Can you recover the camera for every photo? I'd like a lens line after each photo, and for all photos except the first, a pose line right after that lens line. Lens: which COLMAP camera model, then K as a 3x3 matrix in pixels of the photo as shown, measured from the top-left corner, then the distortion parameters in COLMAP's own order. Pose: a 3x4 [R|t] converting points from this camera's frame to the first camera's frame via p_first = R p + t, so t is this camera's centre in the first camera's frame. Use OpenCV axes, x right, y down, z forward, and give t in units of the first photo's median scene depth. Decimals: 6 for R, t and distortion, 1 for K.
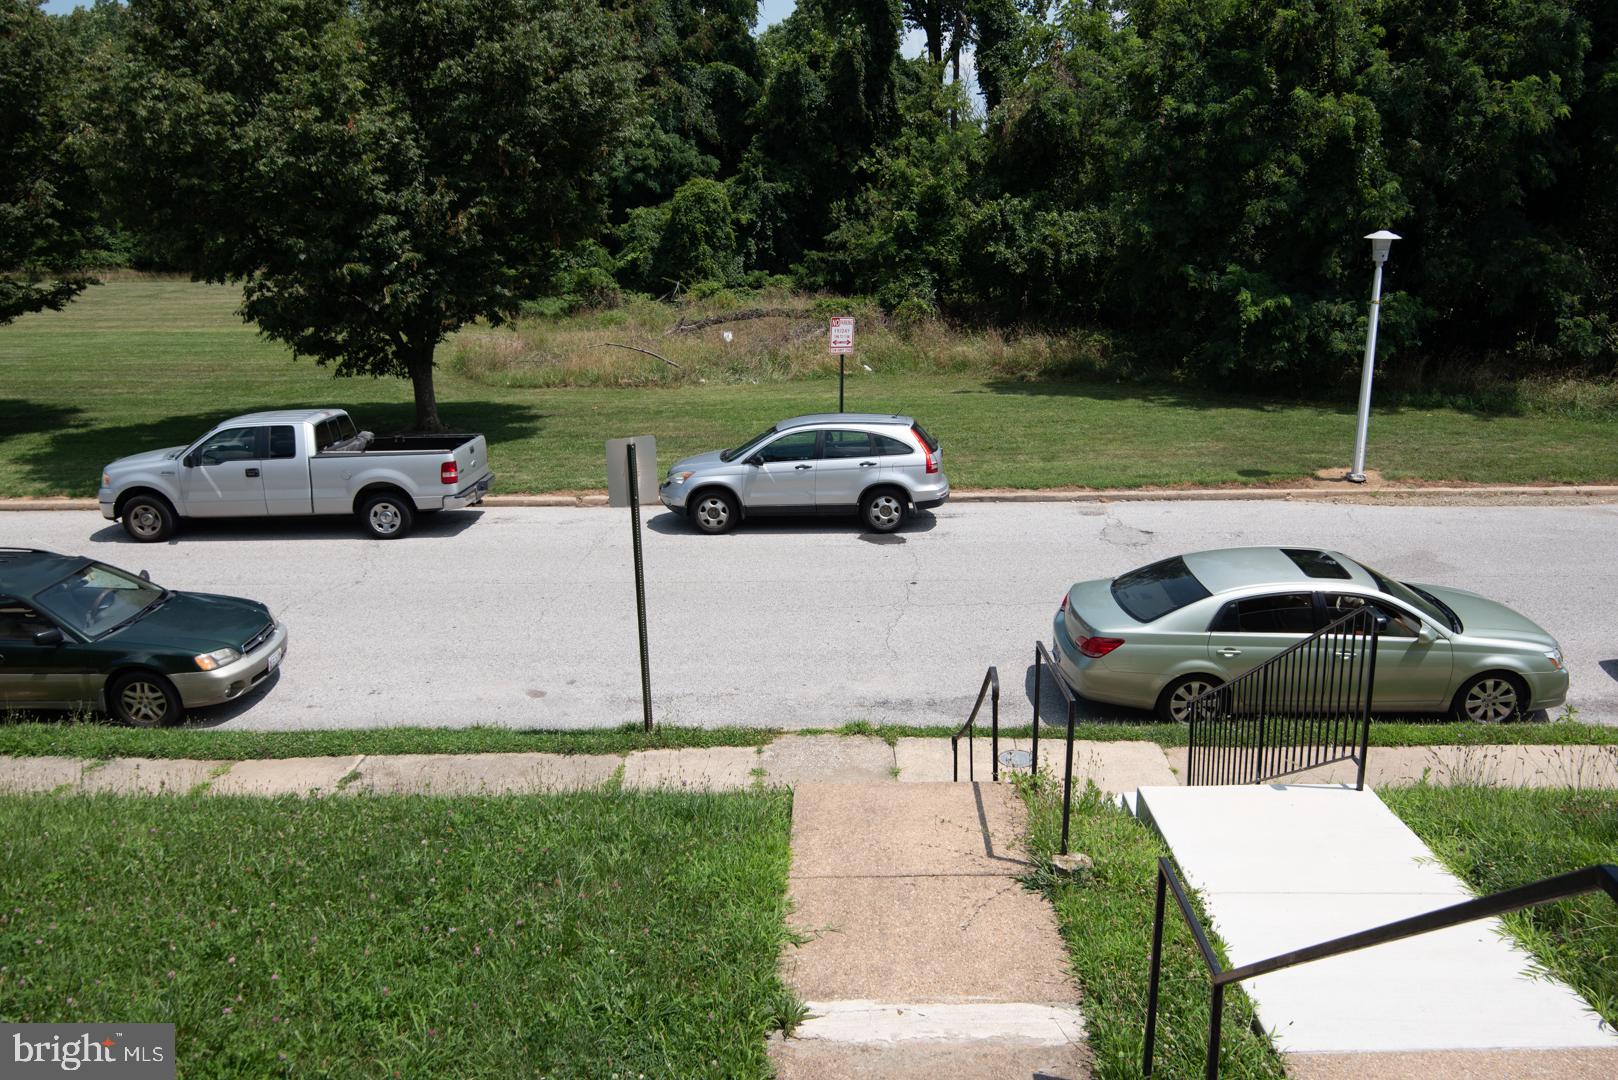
lens RADIAL K [[1224.2, 0, 809.4], [0, 1224.2, 537.9], [0, 0, 1]] dist [-0.015627, -0.003795]
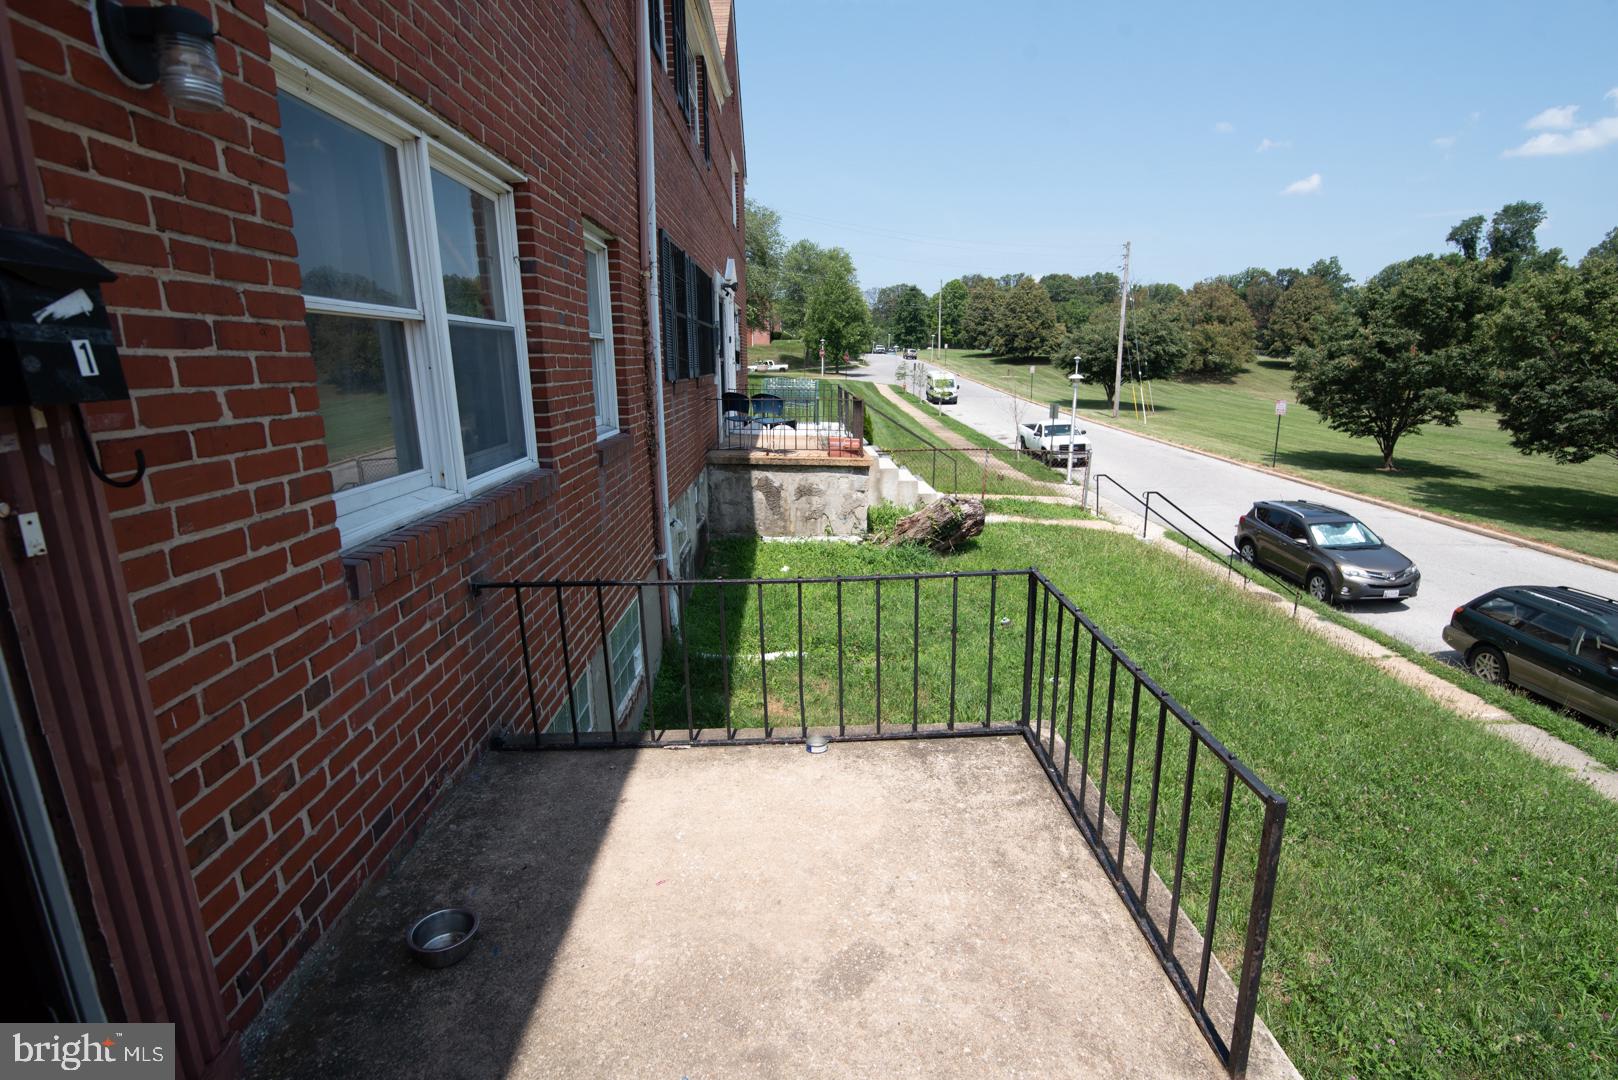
lens RADIAL K [[784.8, 0, 812.7], [0, 784.8, 547.8], [0, 0, 1]] dist [-0.000457, -0.000030]
pose [[0.050060, 0.270035, -0.961548, 0.252445], [-0.286744, 0.926109, 0.245154, -0.002633], [0.956699, 0.263446, 0.123792, -0.006489]]
